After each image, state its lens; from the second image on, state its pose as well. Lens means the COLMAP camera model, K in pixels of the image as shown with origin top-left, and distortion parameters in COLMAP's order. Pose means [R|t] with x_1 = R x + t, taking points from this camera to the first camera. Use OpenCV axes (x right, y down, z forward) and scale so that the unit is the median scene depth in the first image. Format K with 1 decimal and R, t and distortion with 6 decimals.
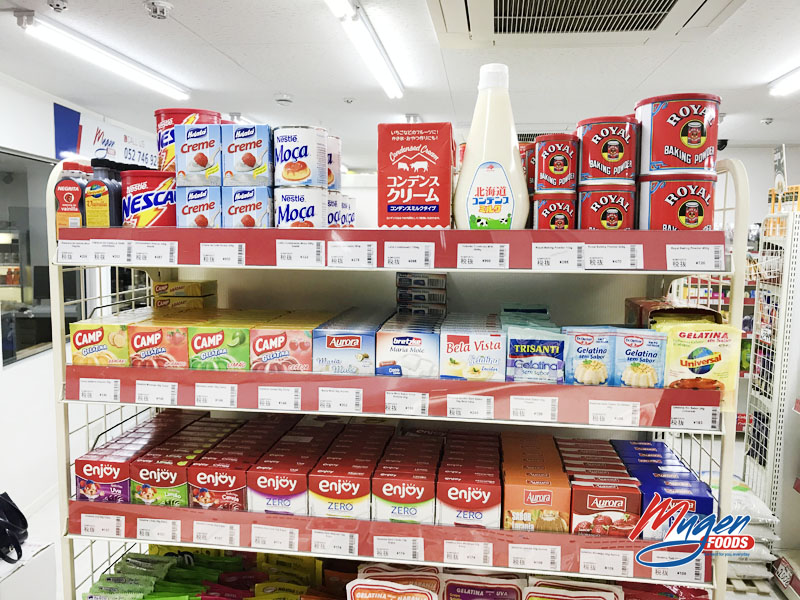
lens RADIAL K [[656.7, 0, 399.2], [0, 656.7, 298.3], [0, 0, 1]] dist [0.019109, -0.010462]
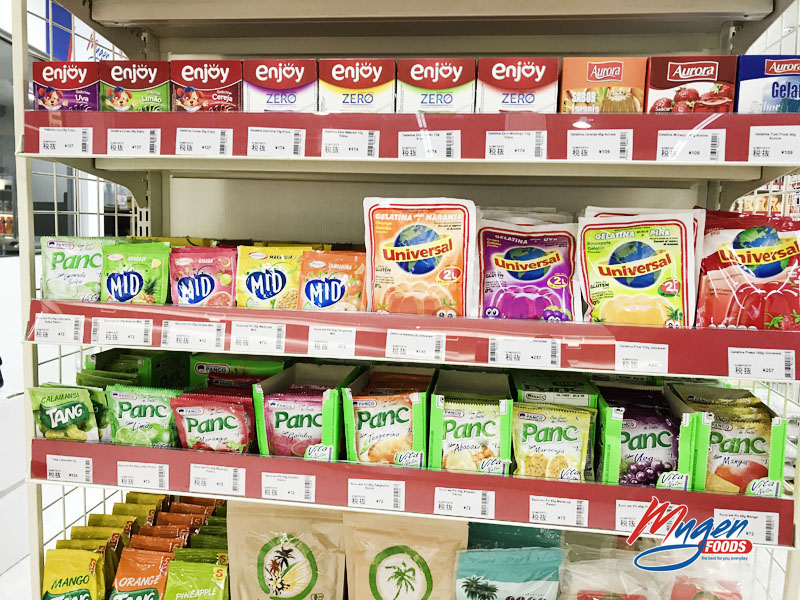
lens RADIAL K [[656.7, 0, 400.0], [0, 656.7, 300.2], [0, 0, 1]] dist [0.019109, -0.010462]
pose [[0.999930, 0.011587, 0.002313, -0.036549], [-0.011573, 0.999916, -0.005915, 0.567345], [-0.002382, 0.005888, 0.999980, 0.191130]]
